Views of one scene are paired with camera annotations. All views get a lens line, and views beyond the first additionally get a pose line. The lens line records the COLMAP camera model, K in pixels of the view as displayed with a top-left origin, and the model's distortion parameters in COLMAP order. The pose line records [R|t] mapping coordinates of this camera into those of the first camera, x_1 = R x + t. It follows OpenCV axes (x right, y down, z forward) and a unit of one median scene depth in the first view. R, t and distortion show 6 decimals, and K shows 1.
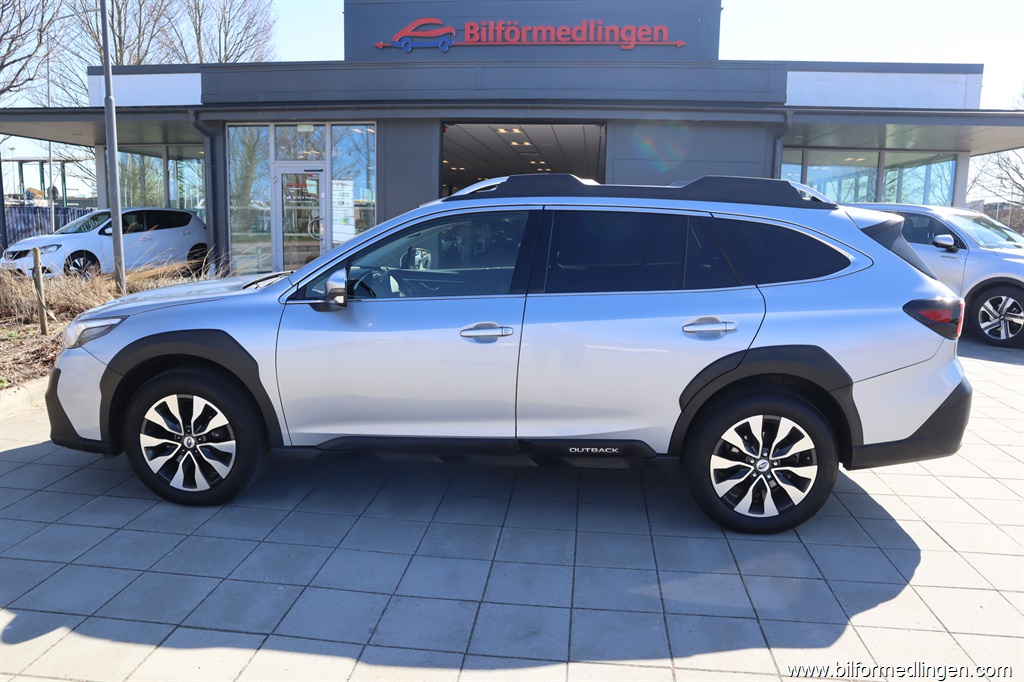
lens RADIAL K [[745.6, 0, 512.0], [0, 745.6, 341.0], [0, 0, 1]] dist [-0.076476, 0.000113]
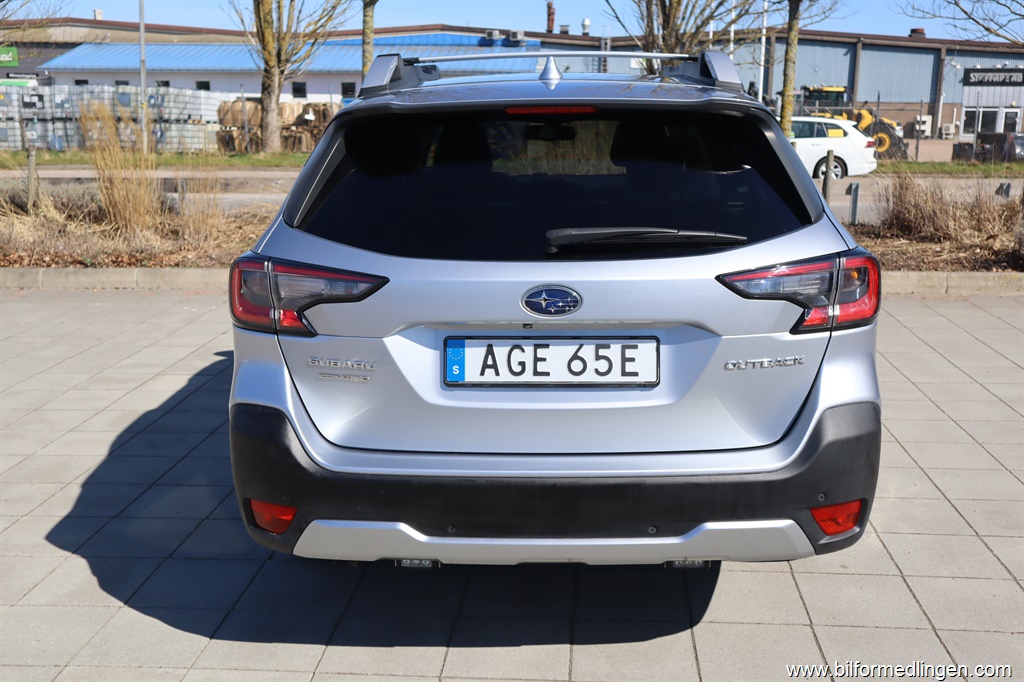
lens RADIAL K [[1086.3, 0, 512.0], [0, 1086.3, 341.0], [0, 0, 1]] dist [0.007705, 0.026991]
pose [[0.020017, 0.199159, -0.979763, 1.414971], [-0.171124, 0.966181, 0.192902, -0.186501], [0.985046, 0.163800, 0.053421, 1.141195]]
